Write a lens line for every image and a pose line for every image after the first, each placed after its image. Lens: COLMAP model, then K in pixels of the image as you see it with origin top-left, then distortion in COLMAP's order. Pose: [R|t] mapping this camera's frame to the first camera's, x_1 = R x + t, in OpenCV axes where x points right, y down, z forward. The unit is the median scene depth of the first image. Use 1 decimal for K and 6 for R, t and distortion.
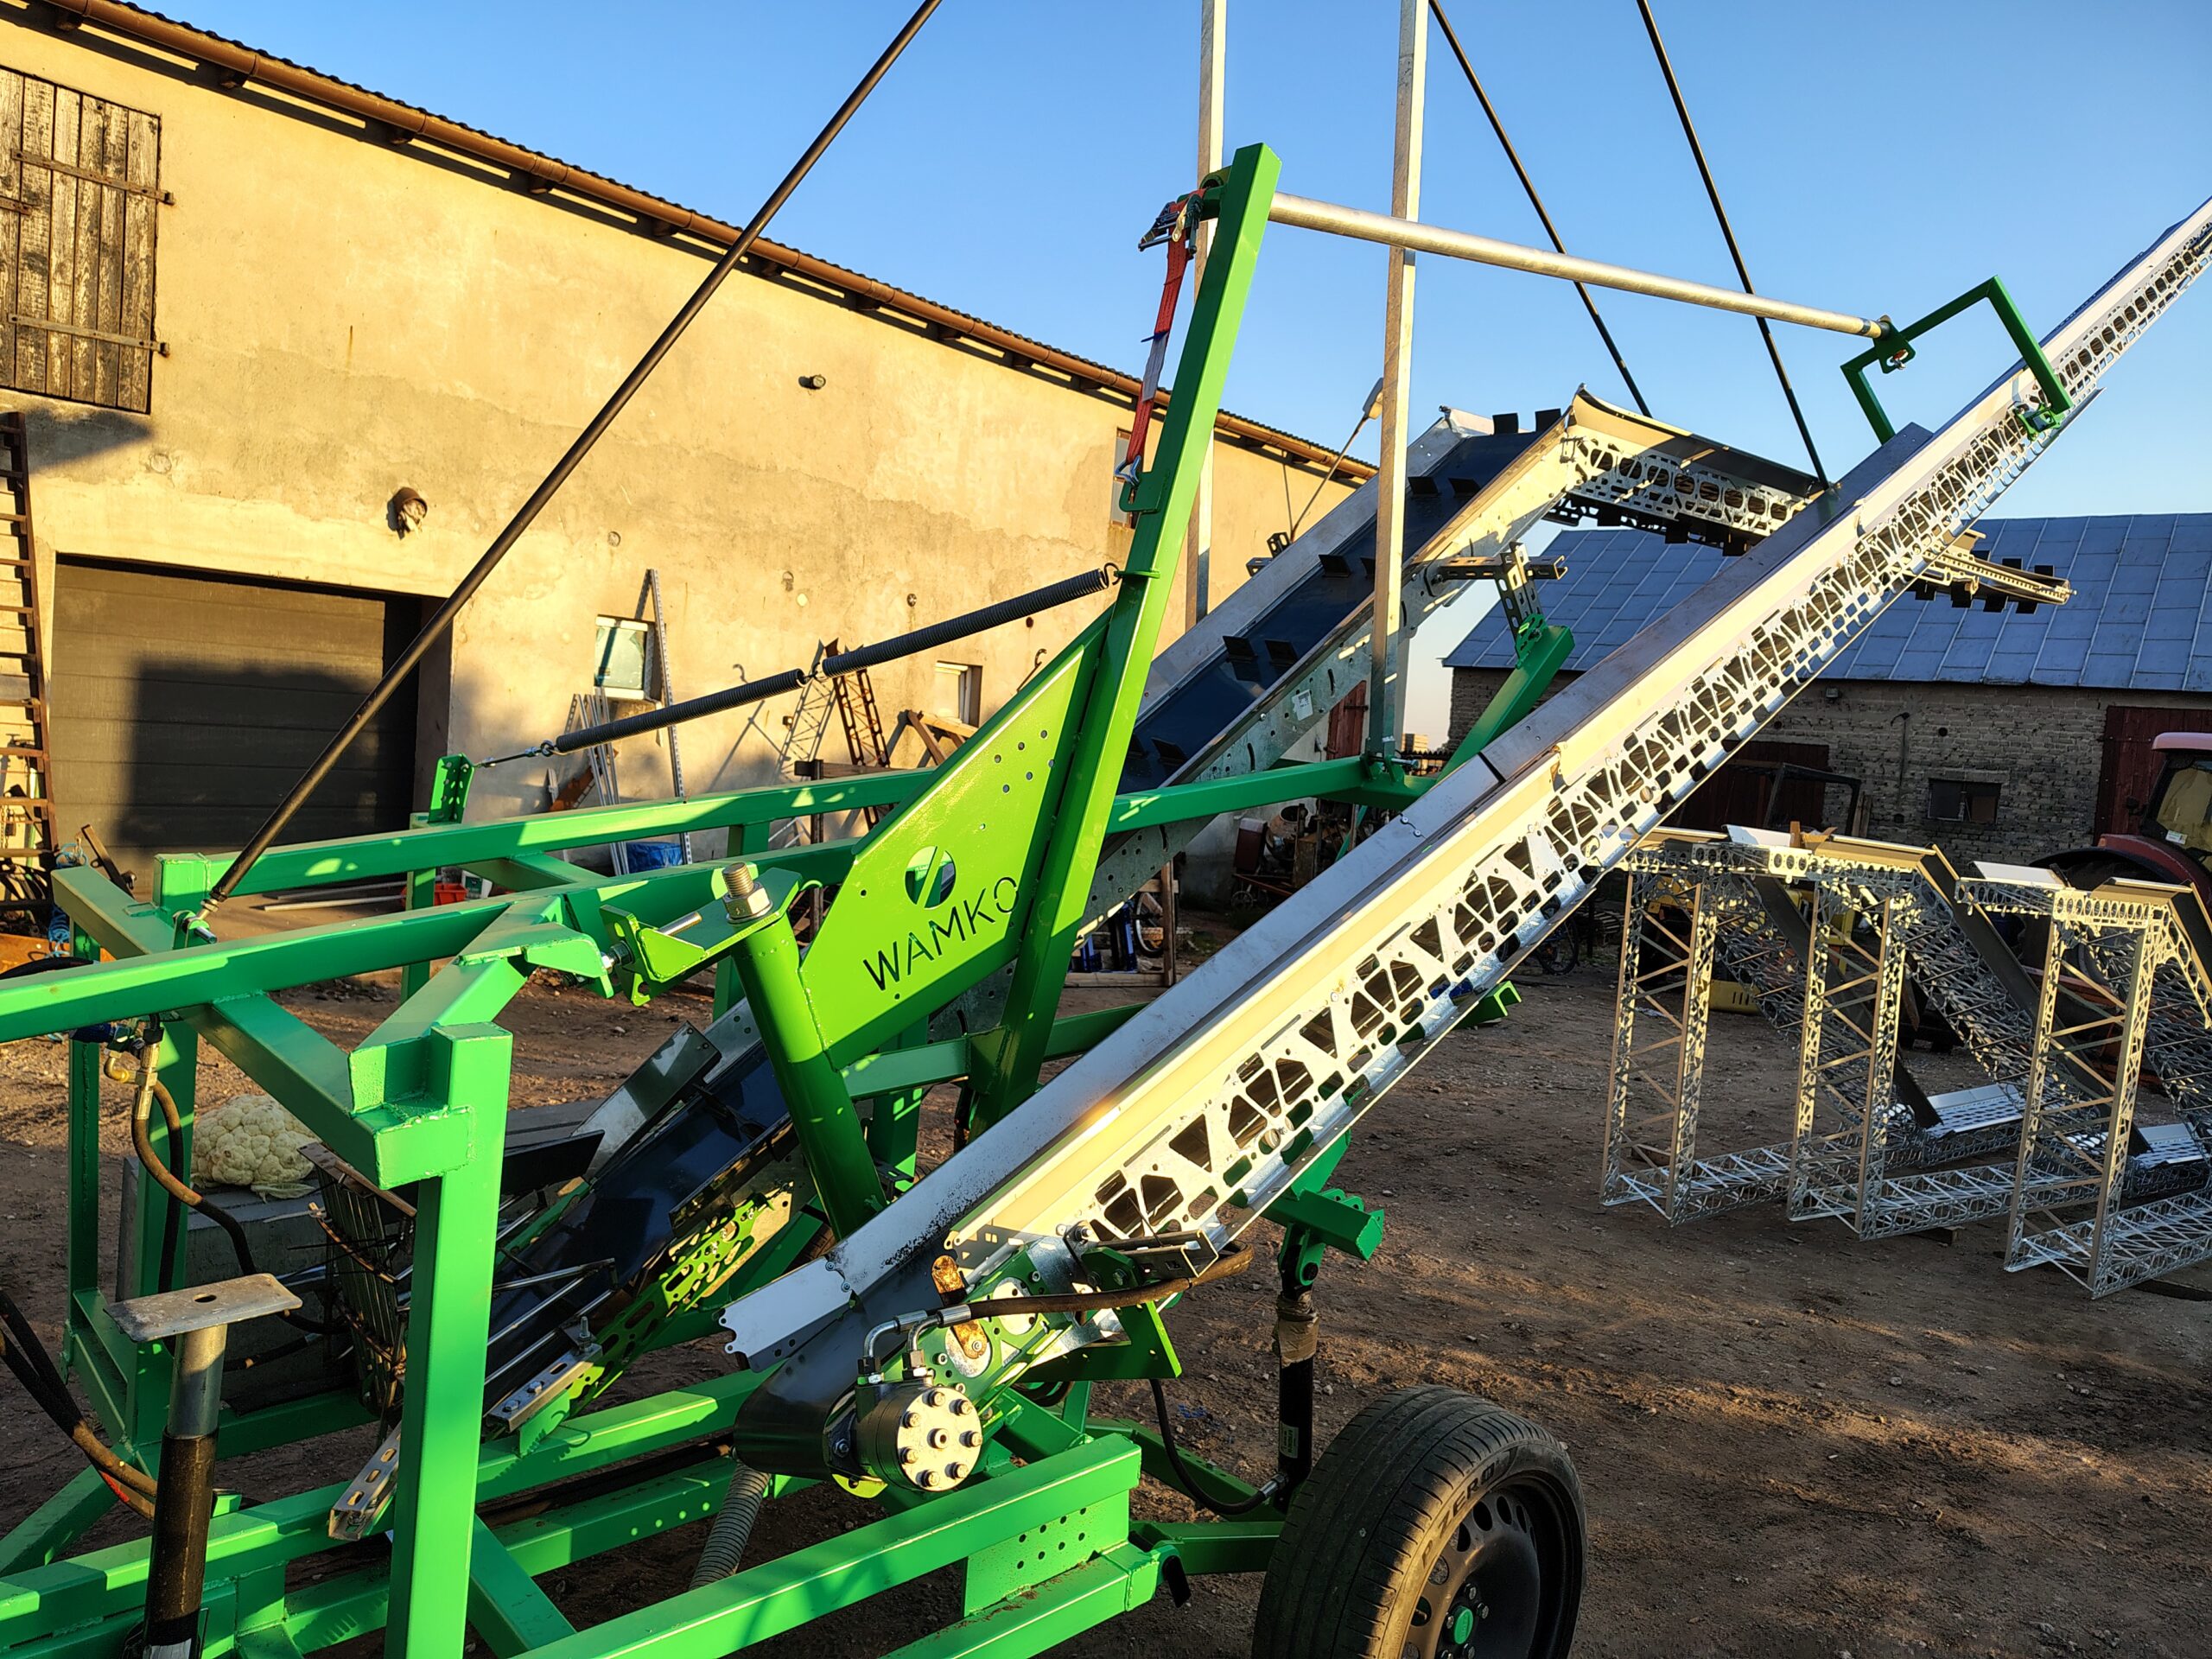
lens RADIAL K [[1528.4, 0, 1106.0], [0, 1528.4, 829.5], [0, 0, 1]] dist [0.006690, -0.003753]
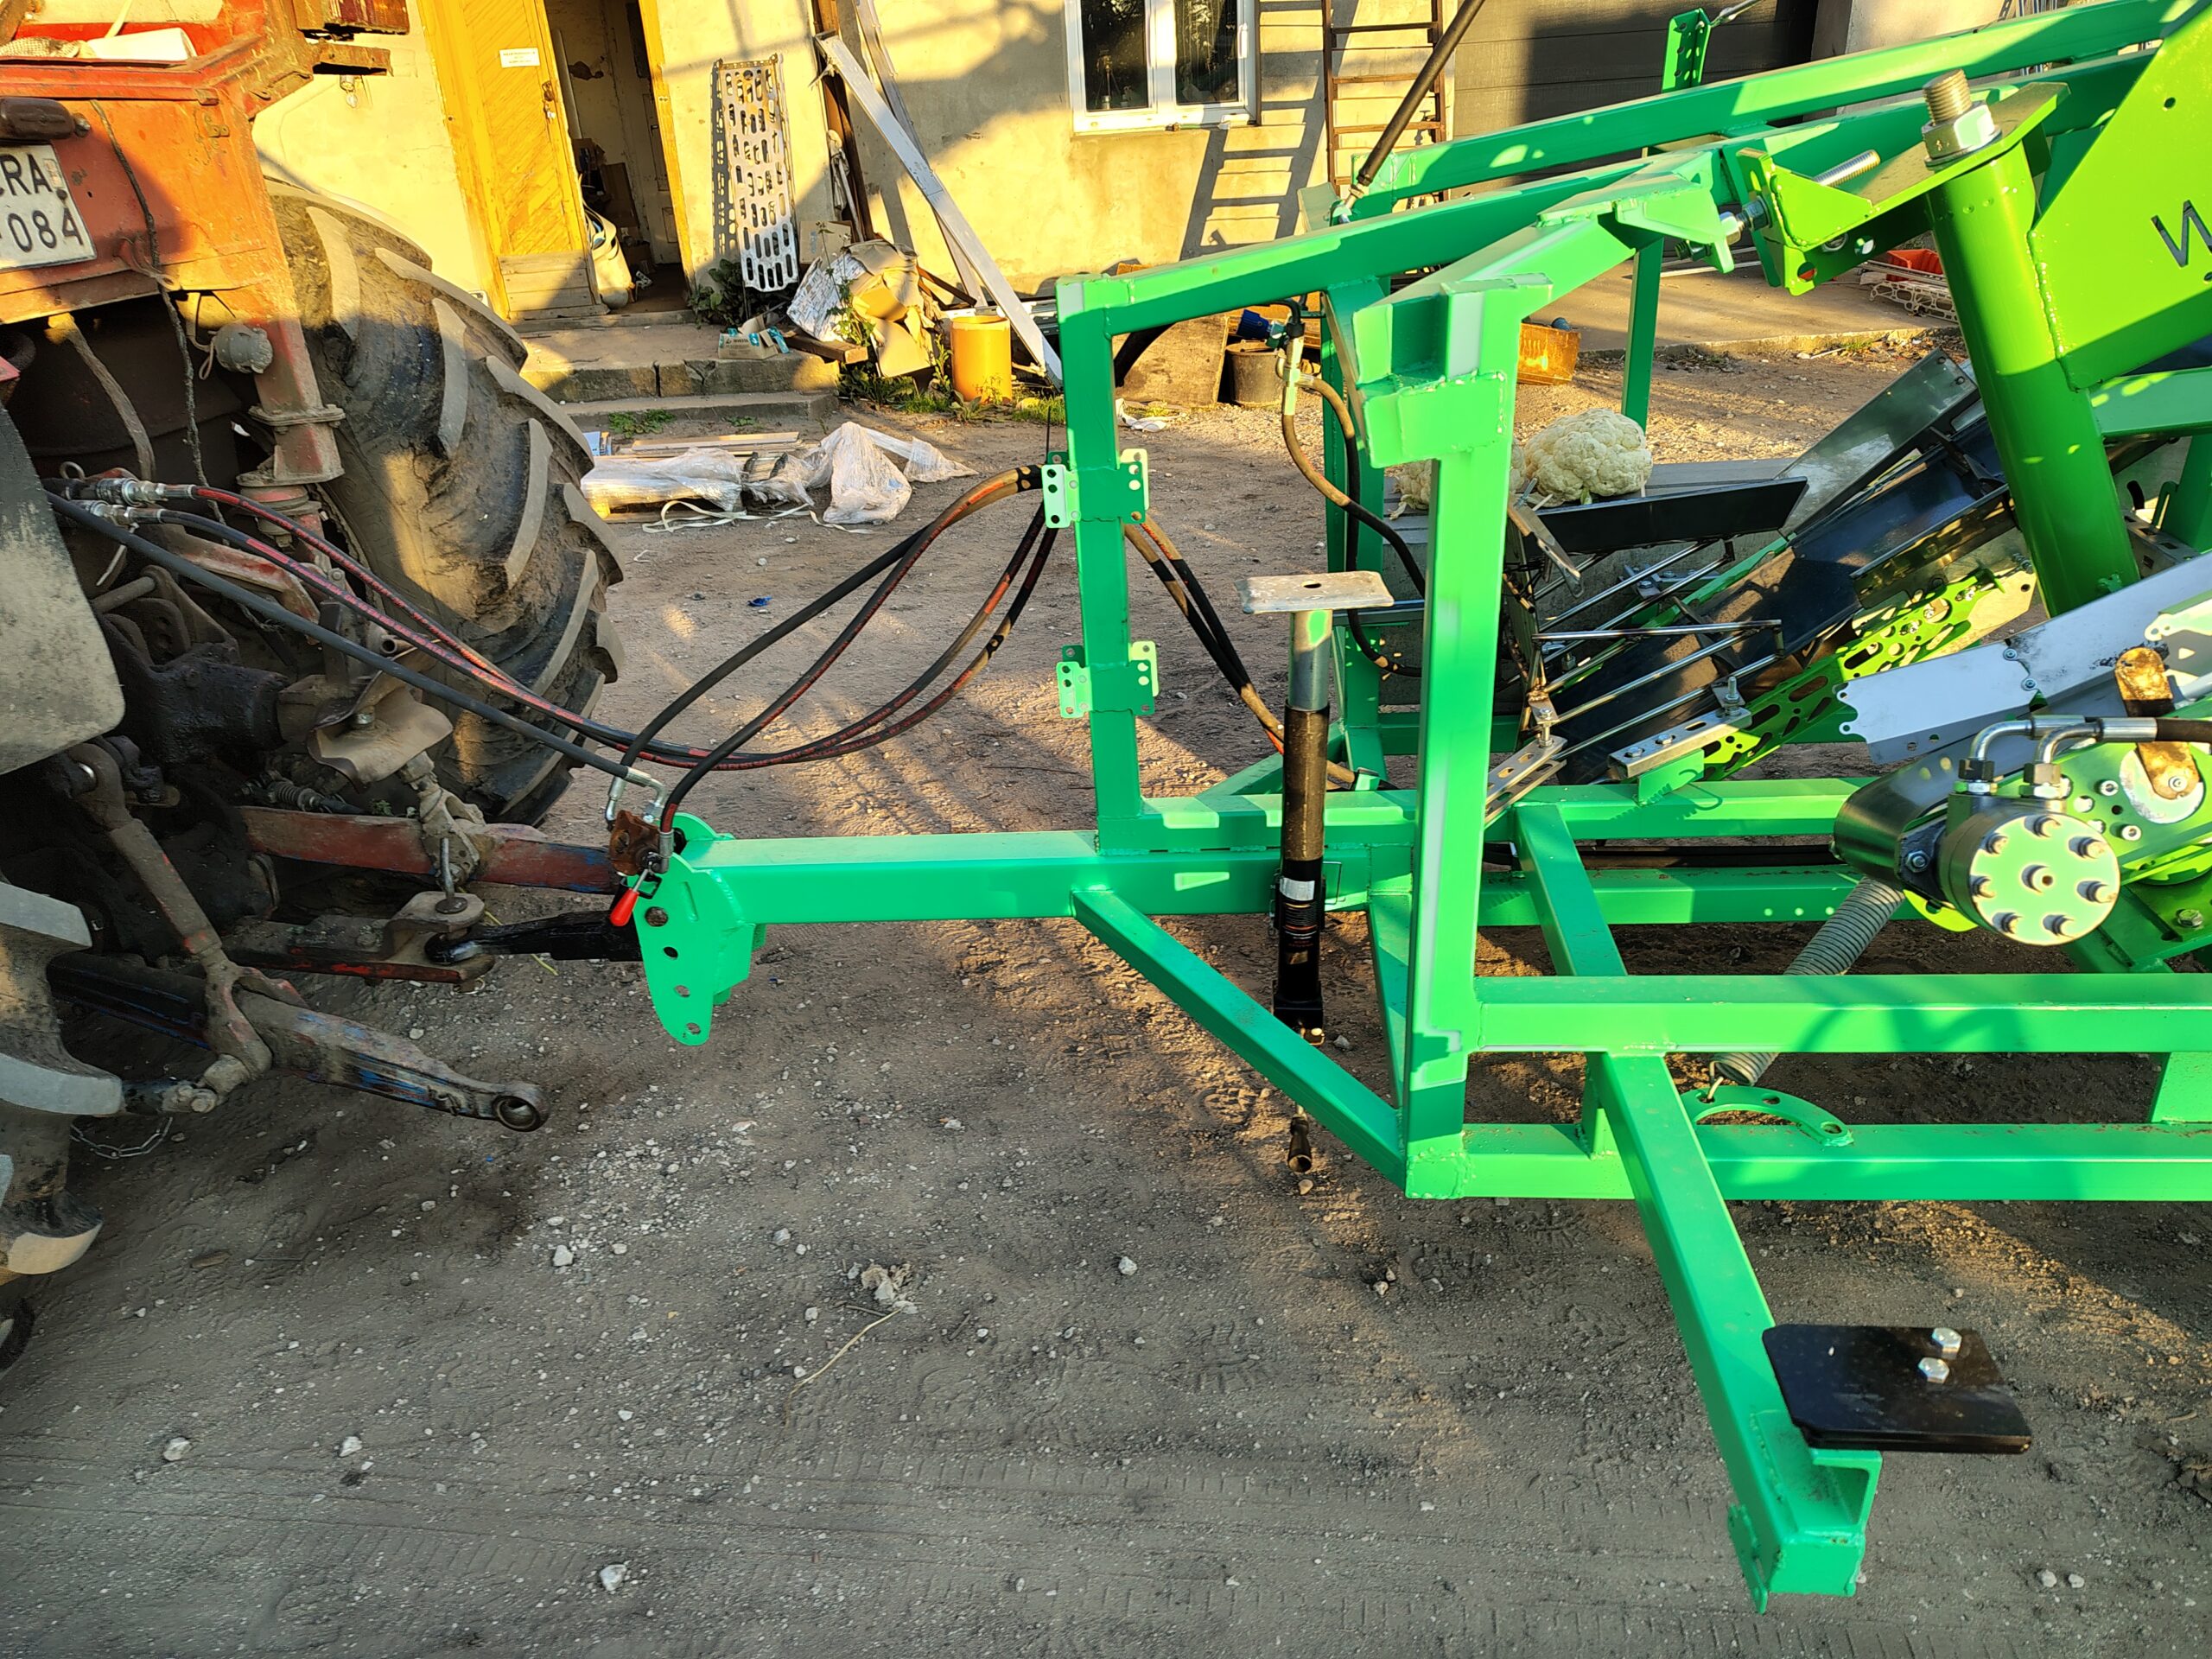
lens RADIAL K [[1505.4, 0, 1112.7], [0, 1505.4, 853.6], [0, 0, 1]] dist [-0.006065, 0.006690]
pose [[0.654206, 0.238710, -0.717658, 0.088161], [0.062154, 0.928707, 0.365568, 0.078075], [0.753758, -0.283762, 0.592729, 0.196439]]
